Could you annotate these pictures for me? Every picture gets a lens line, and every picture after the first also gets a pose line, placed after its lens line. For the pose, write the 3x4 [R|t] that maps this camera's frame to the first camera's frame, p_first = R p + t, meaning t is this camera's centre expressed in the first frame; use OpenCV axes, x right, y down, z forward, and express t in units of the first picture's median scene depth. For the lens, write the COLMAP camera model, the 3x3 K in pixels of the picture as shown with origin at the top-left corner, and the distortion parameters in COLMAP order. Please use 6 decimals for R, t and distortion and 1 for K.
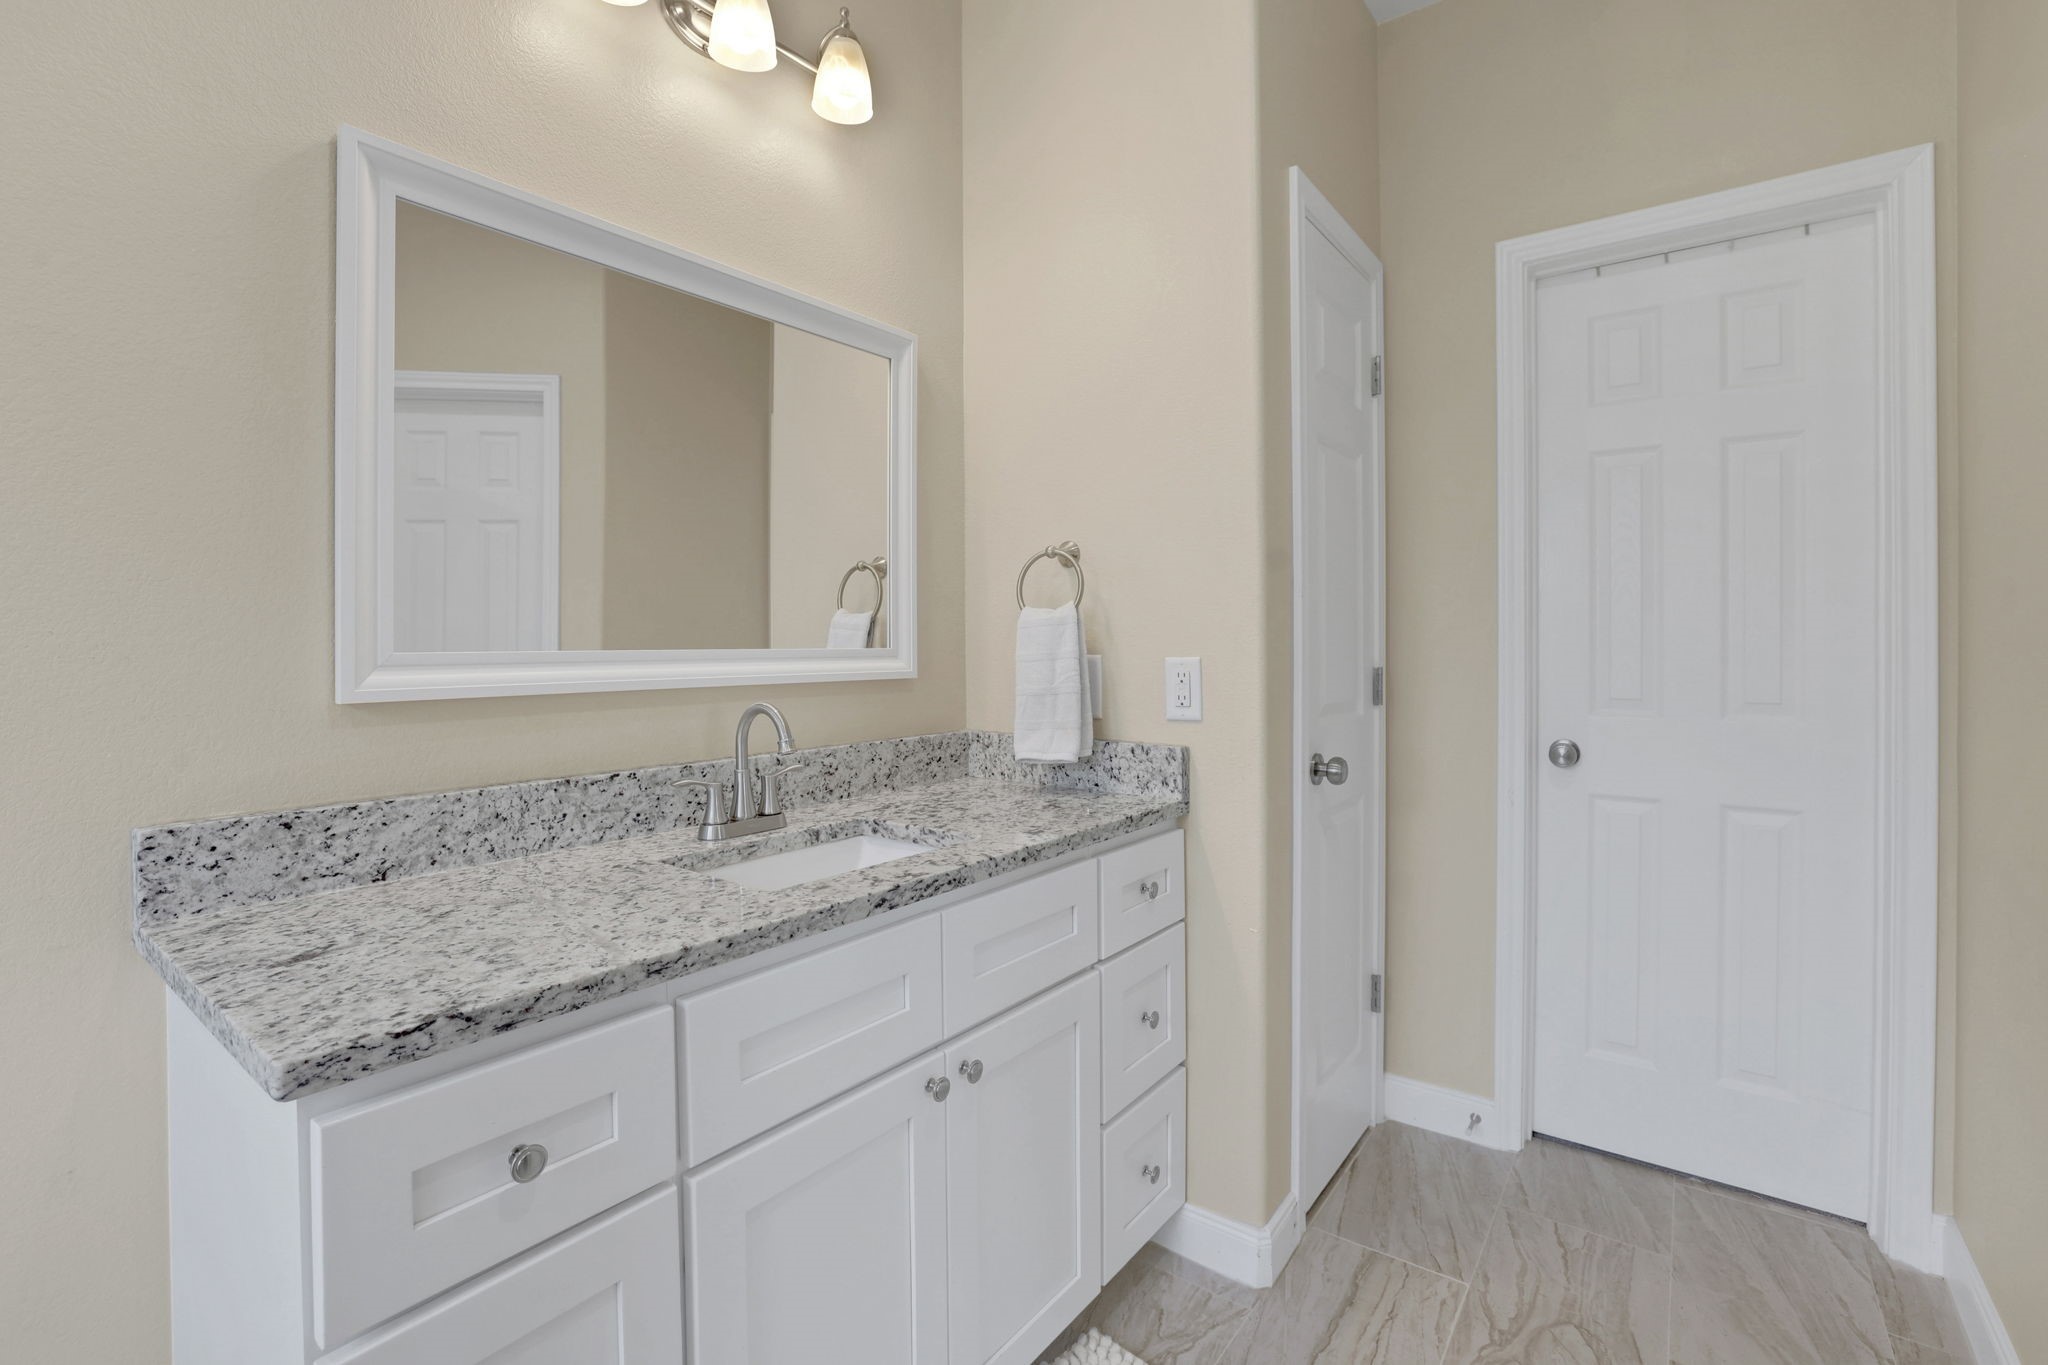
lens RADIAL K [[897.9, 0, 1038.7], [0, 897.9, 672.1], [0, 0, 1]] dist [-0.047677, 0.019809]
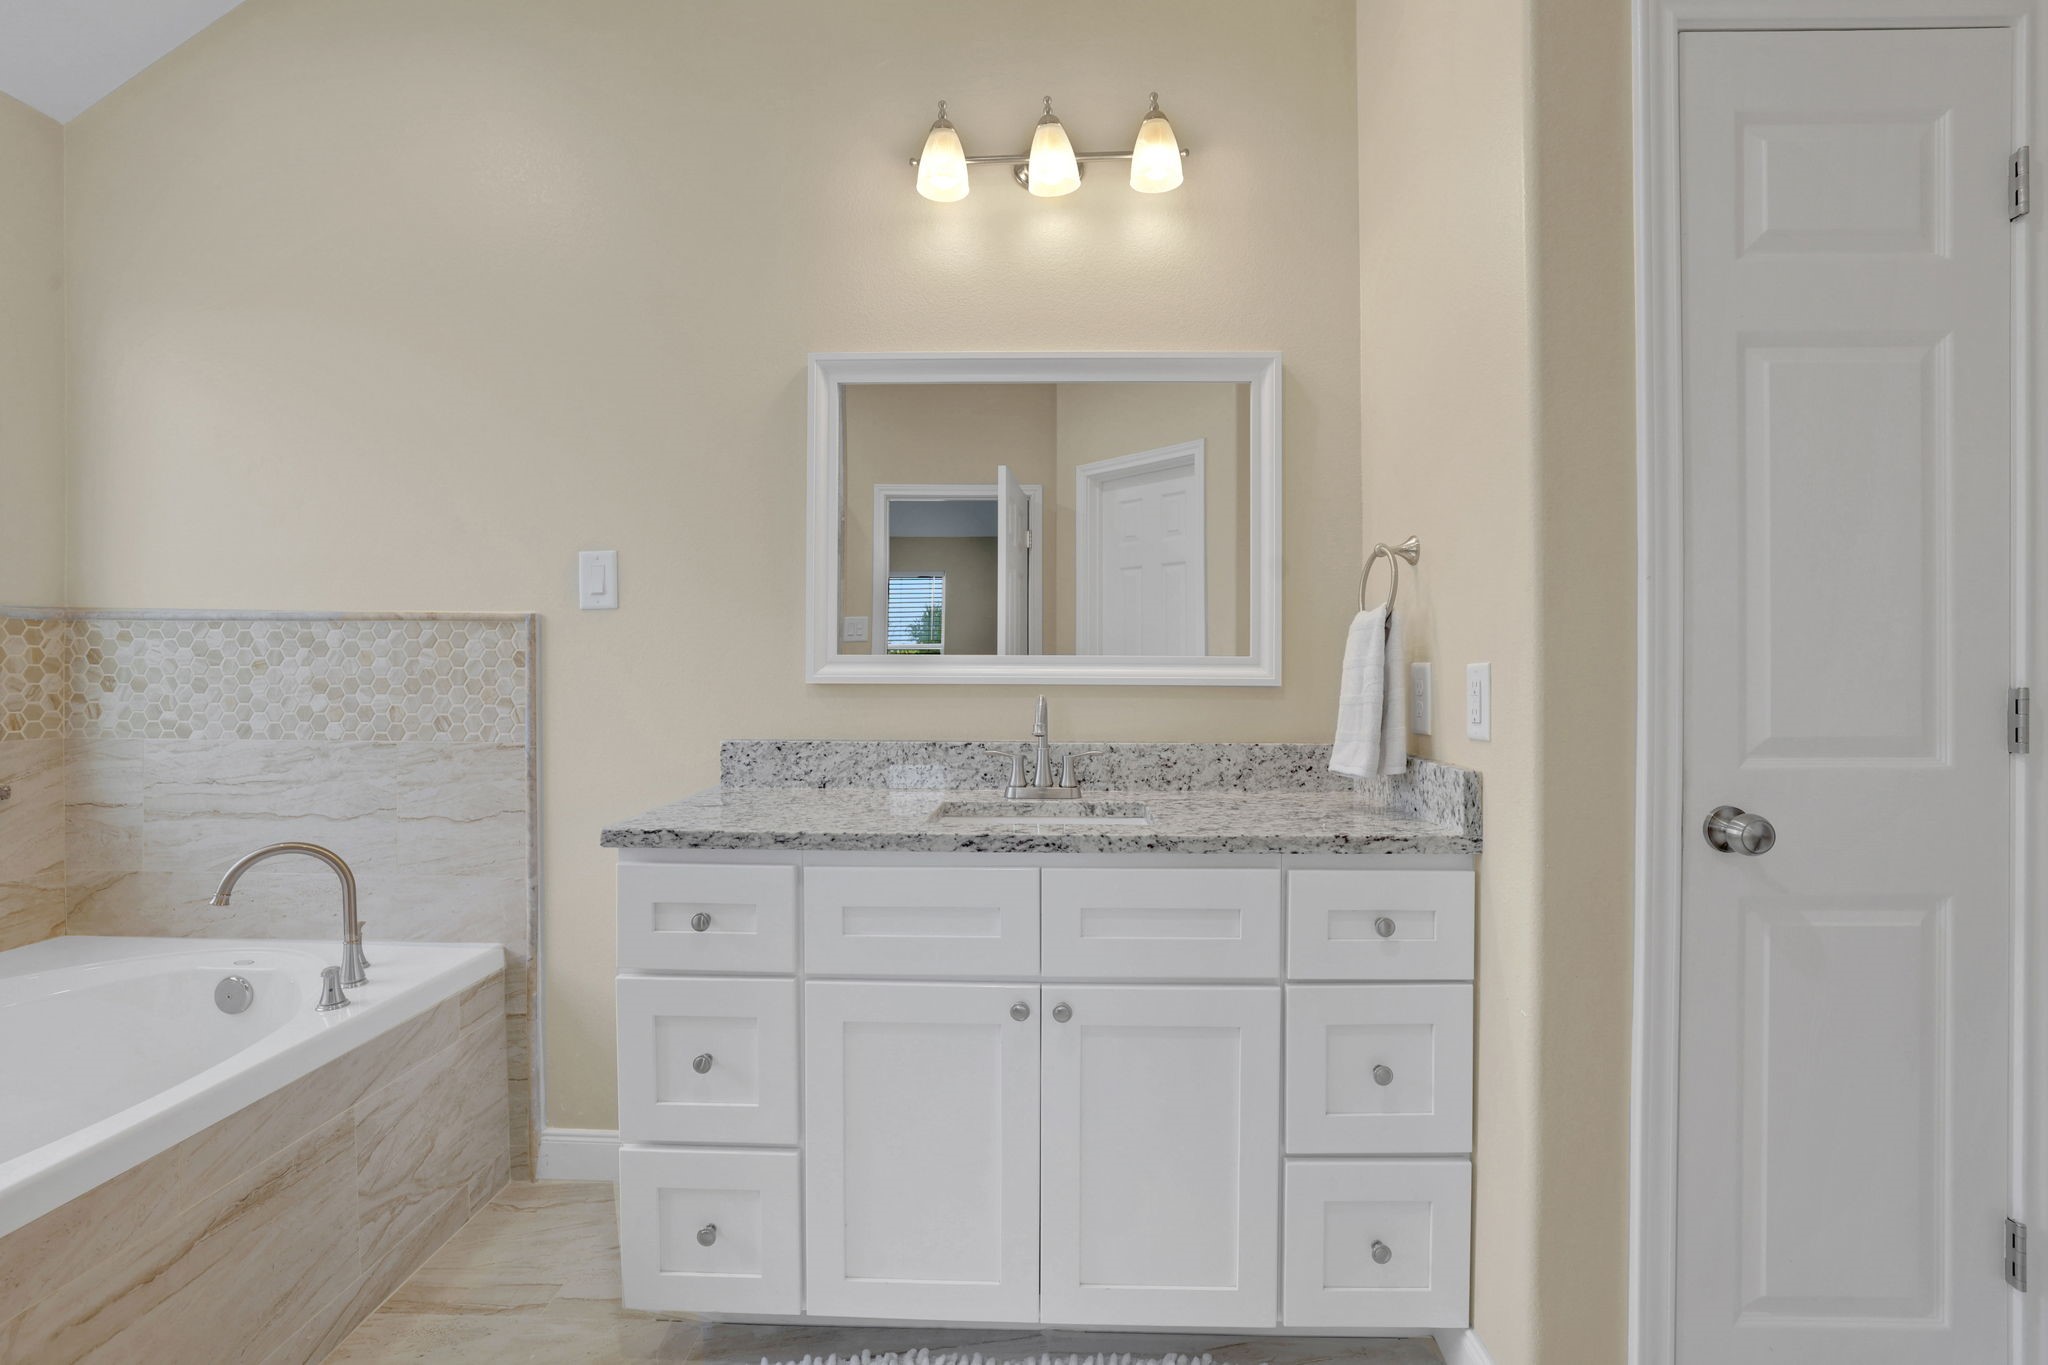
lens RADIAL K [[897.9, 0, 1038.7], [0, 897.9, 672.1], [0, 0, 1]] dist [-0.047677, 0.019809]
pose [[0.597113, 0.006698, -0.802129, 0.756375], [-0.030138, 0.999446, -0.014089, 0.019472], [0.801591, 0.032588, 0.596984, 0.241548]]
